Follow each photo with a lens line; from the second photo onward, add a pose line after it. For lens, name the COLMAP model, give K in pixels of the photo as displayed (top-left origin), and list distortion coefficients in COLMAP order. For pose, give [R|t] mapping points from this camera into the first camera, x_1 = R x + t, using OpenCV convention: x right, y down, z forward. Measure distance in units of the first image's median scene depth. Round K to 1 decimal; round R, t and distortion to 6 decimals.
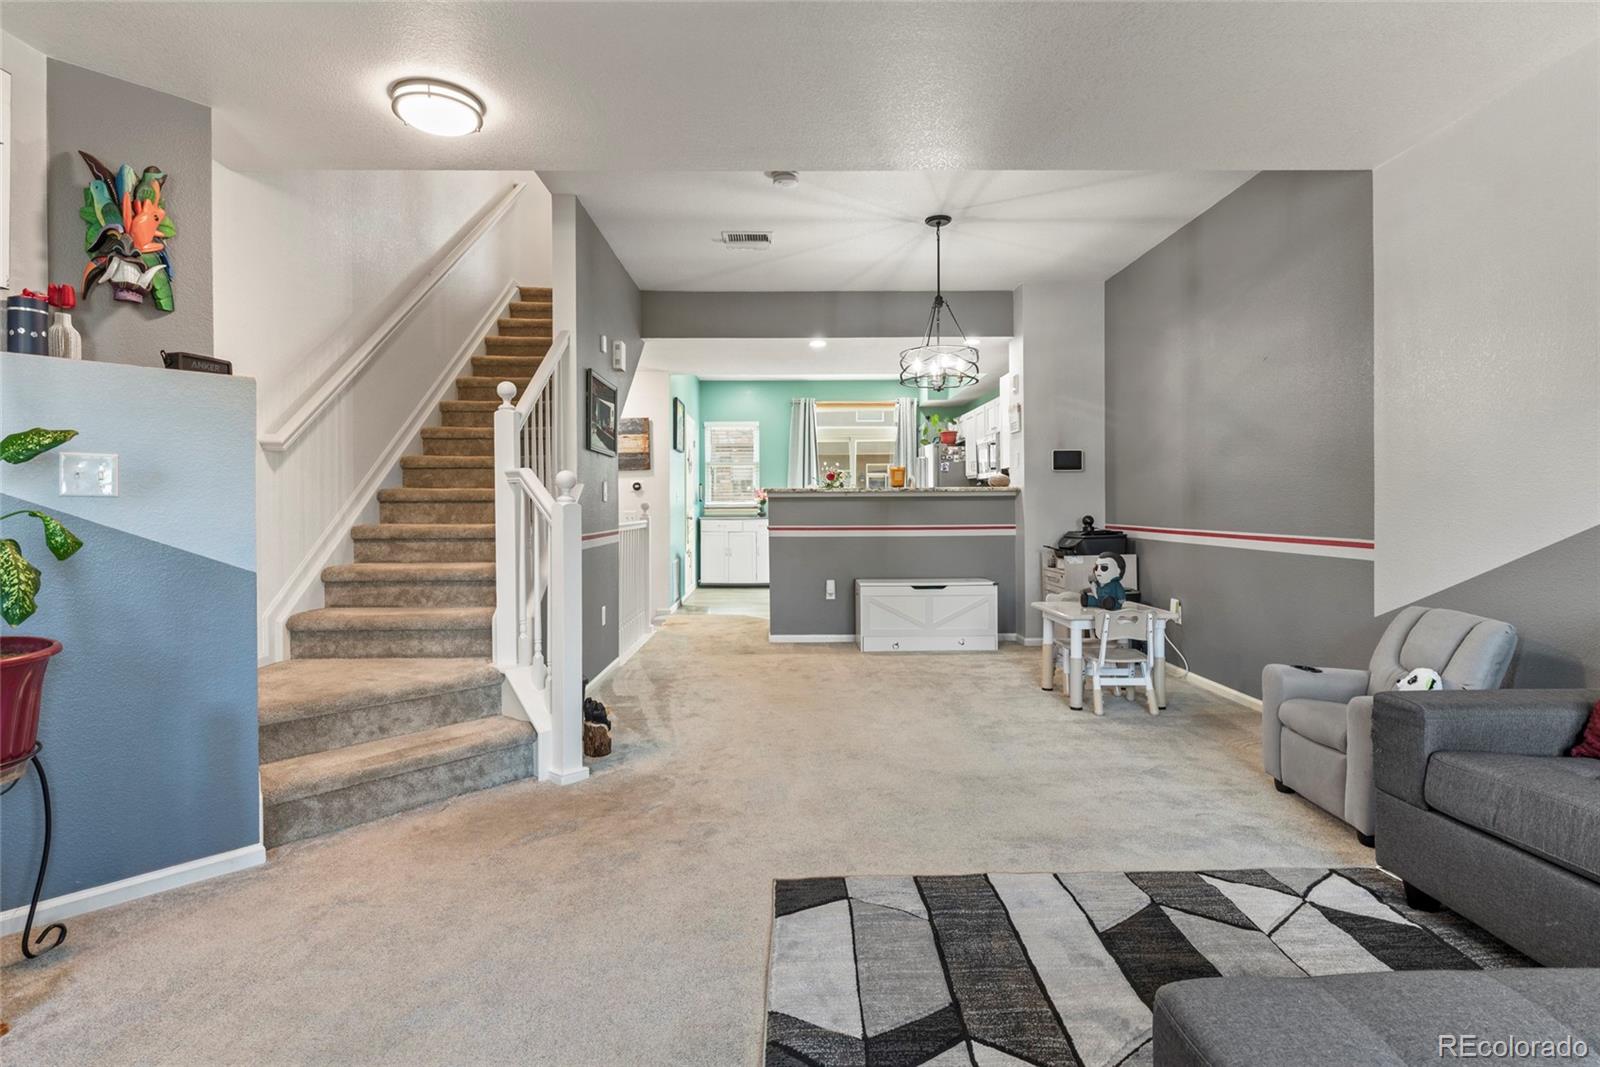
lens RADIAL K [[790.6, 0, 805.5], [0, 790.6, 521.4], [0, 0, 1]] dist [0.000558, 0.000758]
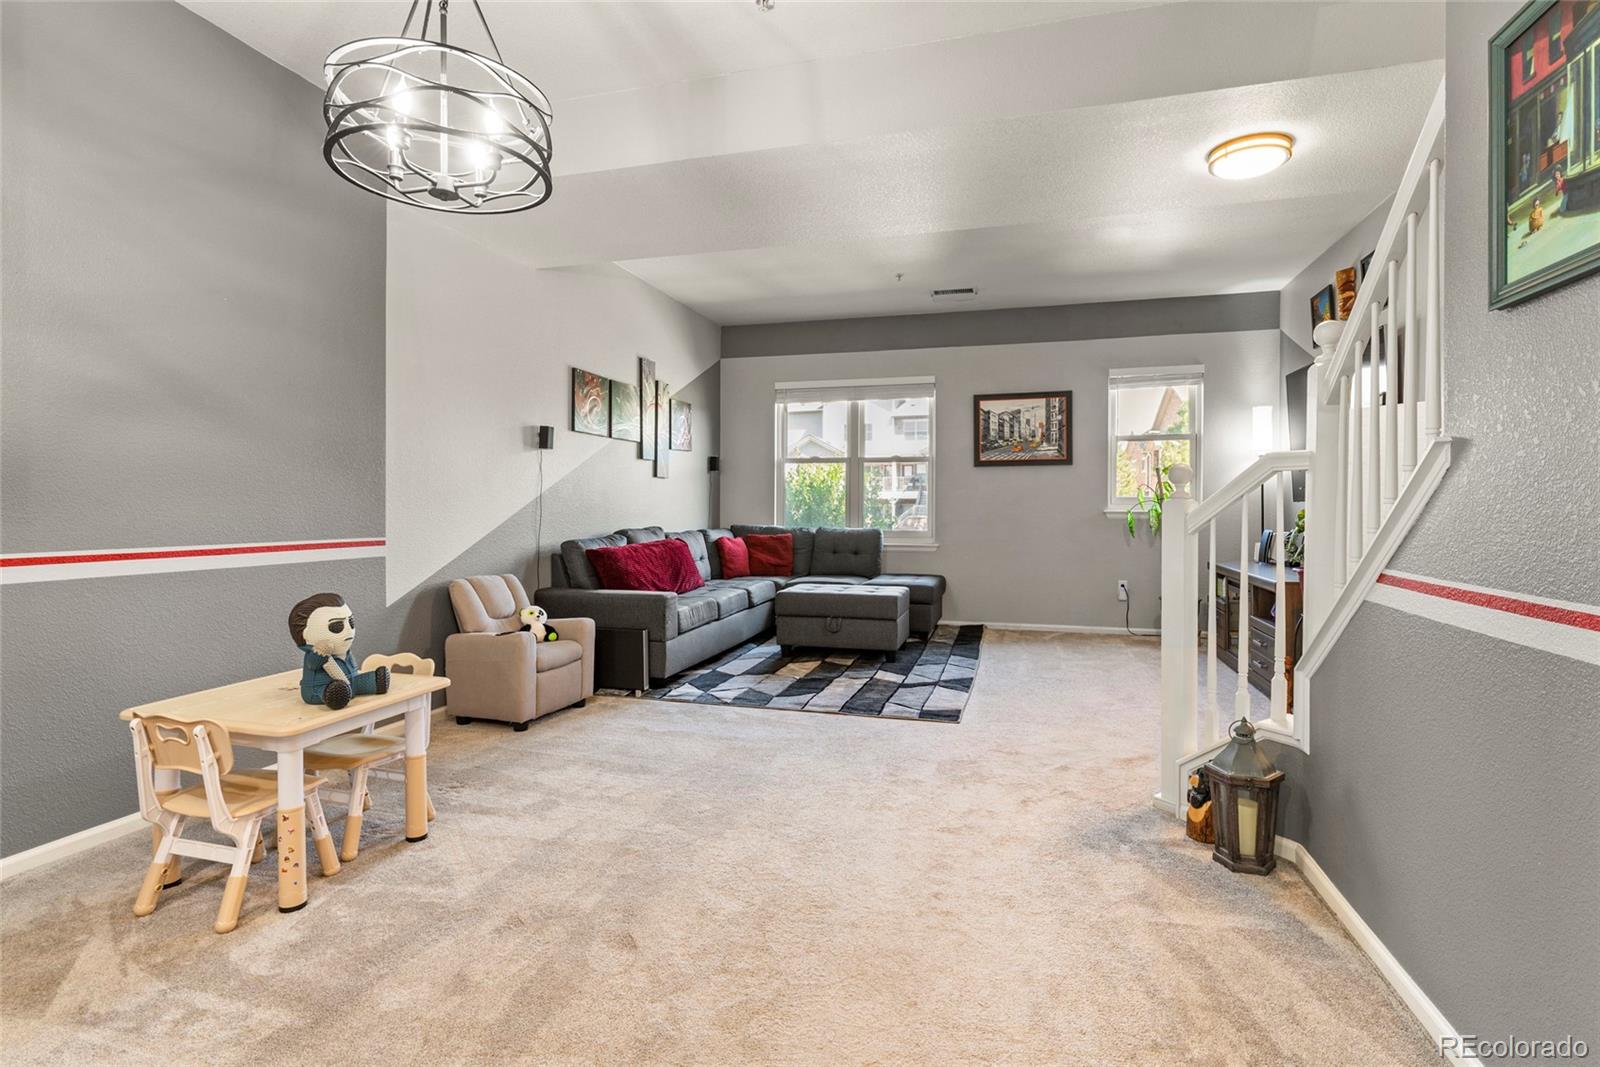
lens RADIAL K [[790.6, 0, 803.8], [0, 790.6, 518.7], [0, 0, 1]] dist [0.000558, 0.000758]
pose [[-0.959715, -0.002182, 0.280967, -0.213705], [0.007626, 0.999399, 0.033808, -0.051586], [-0.280872, 0.034589, -0.959122, 2.882948]]
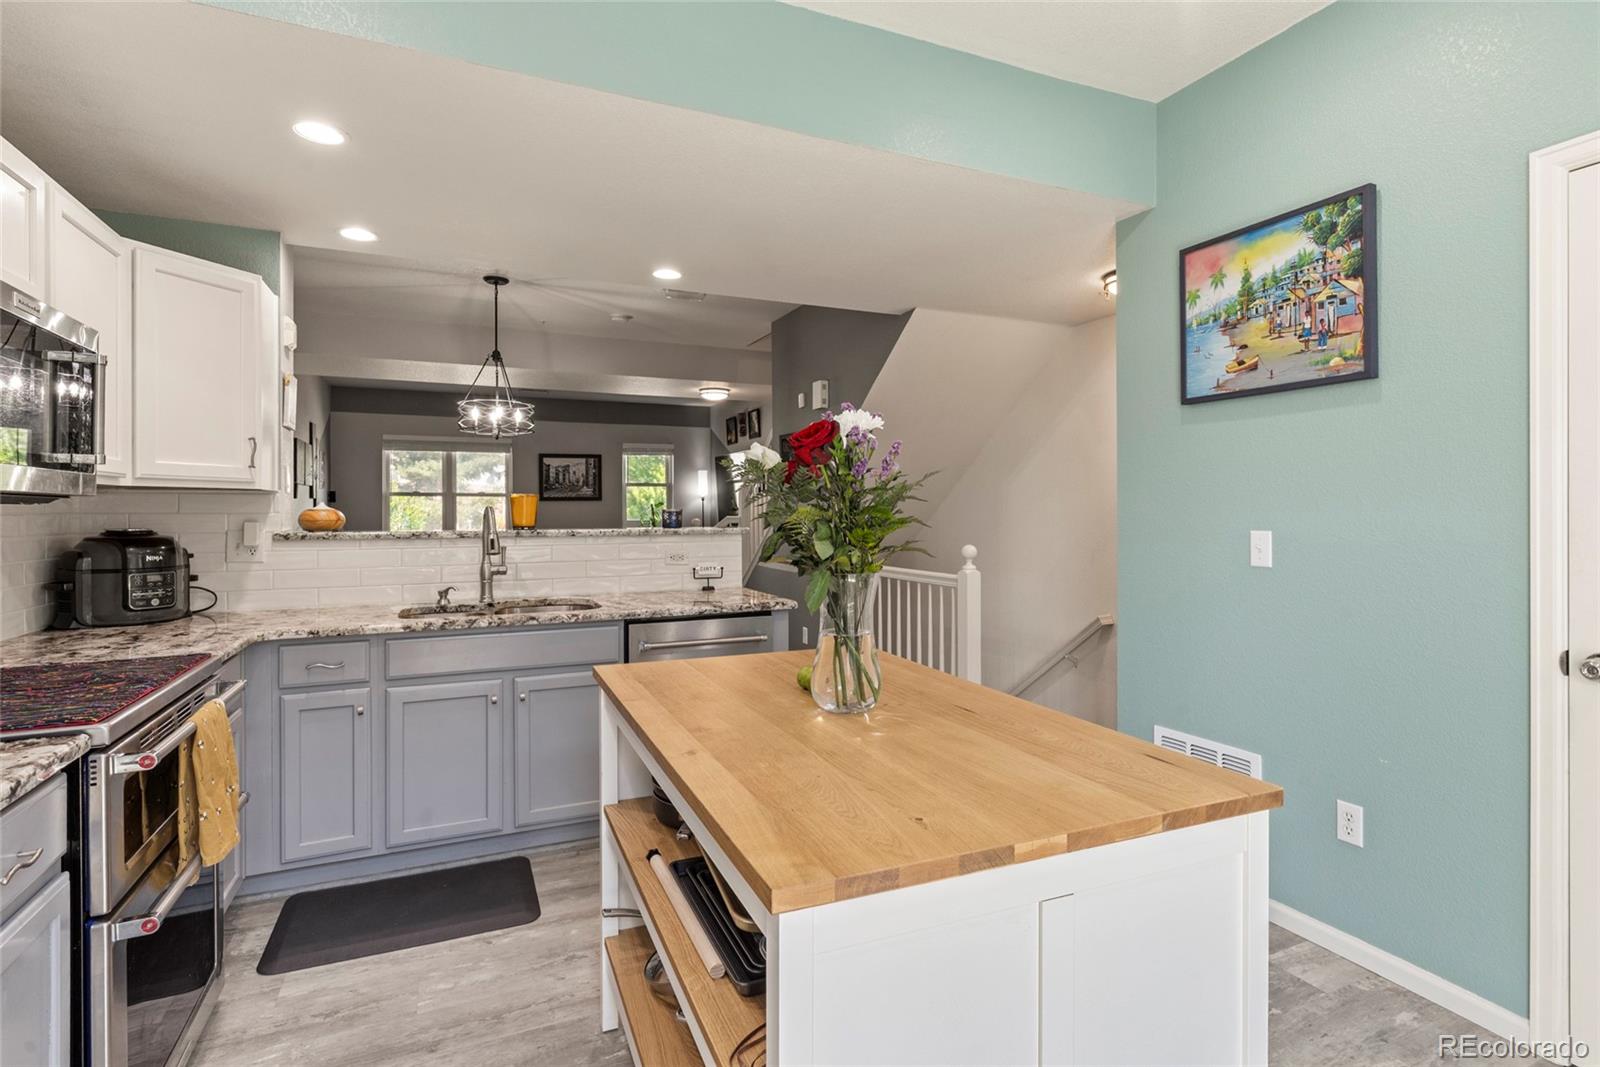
lens RADIAL K [[790.6, 0, 810.9], [0, 790.6, 517.9], [0, 0, 1]] dist [0.000558, 0.000758]
pose [[-0.911731, 0.010795, -0.410646, 0.505231], [-0.002490, 0.999491, 0.031802, -0.203025], [0.410780, 0.030018, -0.911240, 4.738602]]
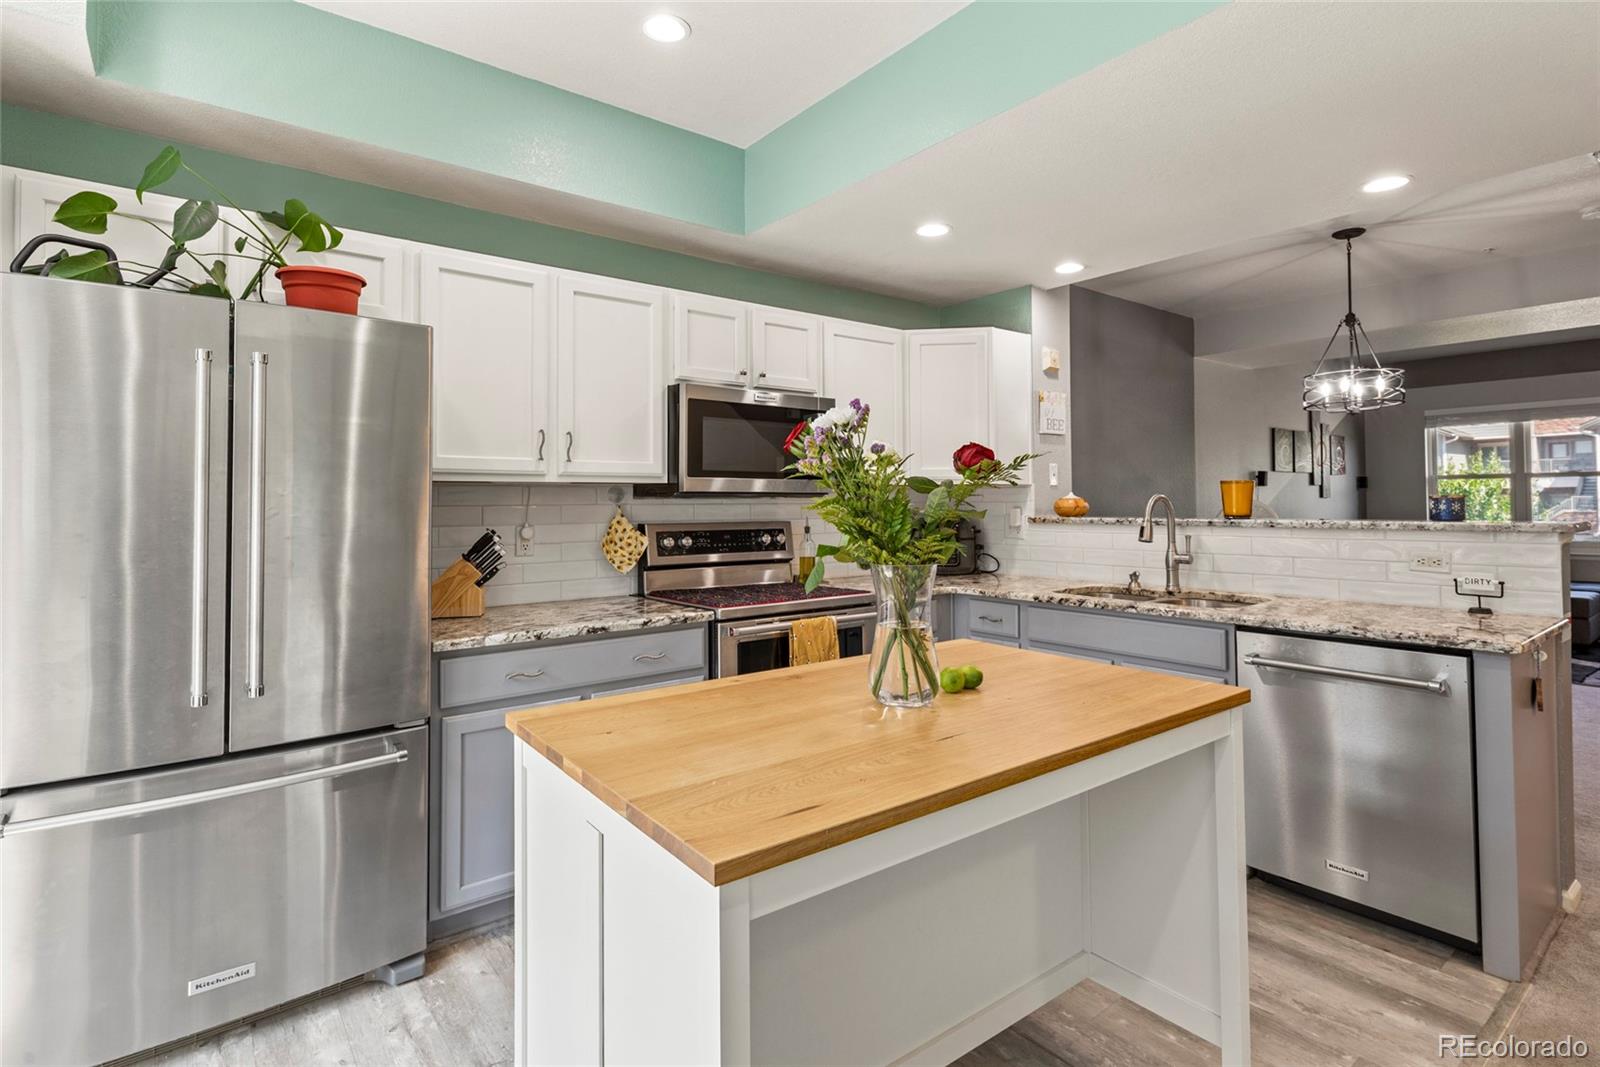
lens RADIAL K [[790.6, 0, 786.0], [0, 790.6, 486.9], [0, 0, 1]] dist [0.000558, 0.000758]
pose [[-0.602690, 0.025679, 0.797562, -0.361923], [0.028662, 0.999534, -0.010523, -0.194995], [-0.797460, 0.016517, -0.603145, 4.603027]]
